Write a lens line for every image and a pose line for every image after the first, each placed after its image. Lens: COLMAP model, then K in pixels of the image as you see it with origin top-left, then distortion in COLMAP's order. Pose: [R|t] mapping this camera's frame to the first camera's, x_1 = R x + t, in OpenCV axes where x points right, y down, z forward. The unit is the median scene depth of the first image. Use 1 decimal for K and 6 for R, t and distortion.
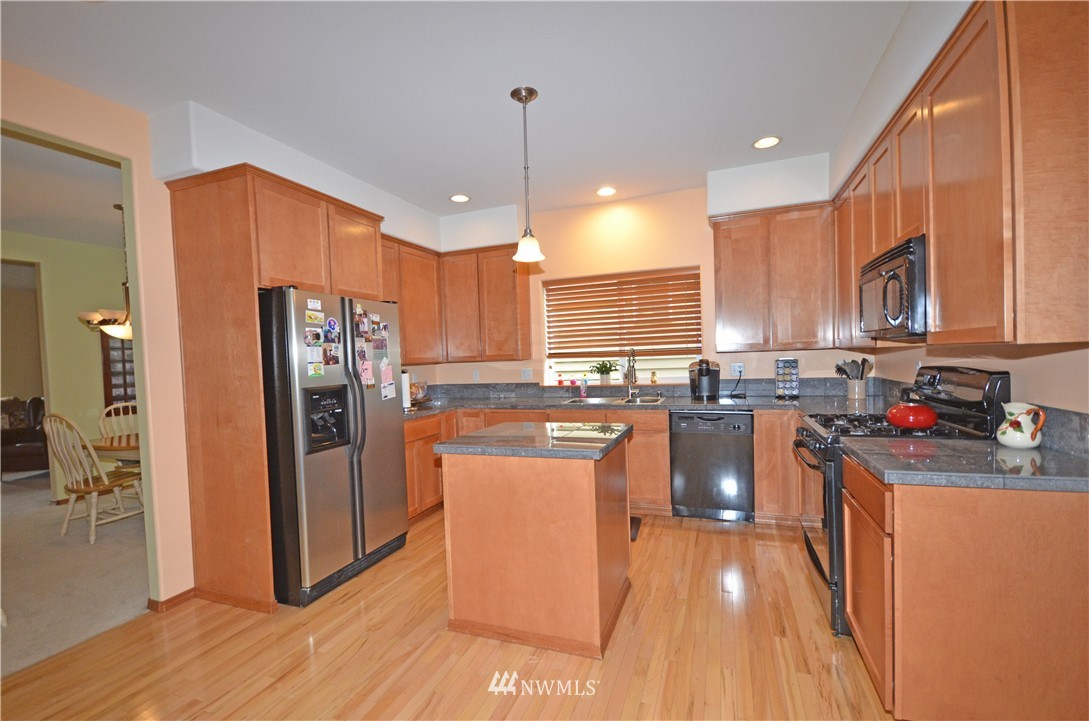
lens RADIAL K [[475.9, 0, 540.1], [0, 475.9, 378.1], [0, 0, 1]] dist [-0.007756, -0.001632]
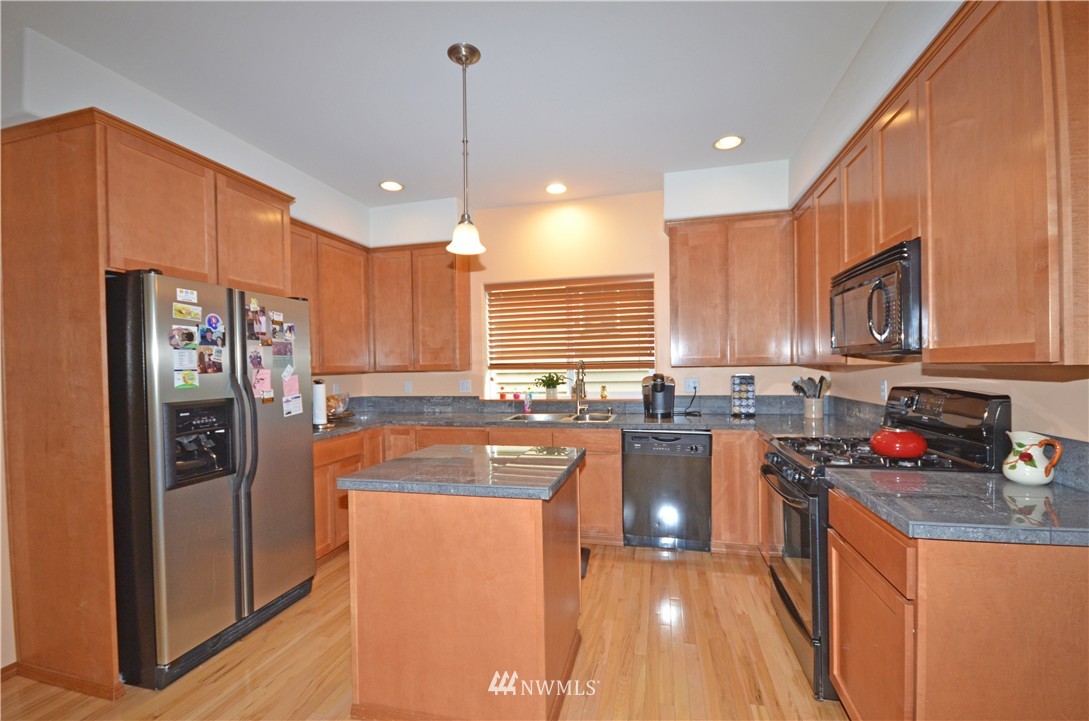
lens RADIAL K [[475.9, 0, 538.6], [0, 475.9, 370.2], [0, 0, 1]] dist [-0.007756, -0.001632]
pose [[0.993174, 0.018433, 0.115180, 0.009100], [-0.014014, 0.999139, -0.039056, -0.009775], [-0.115800, 0.037175, 0.992577, 0.151636]]
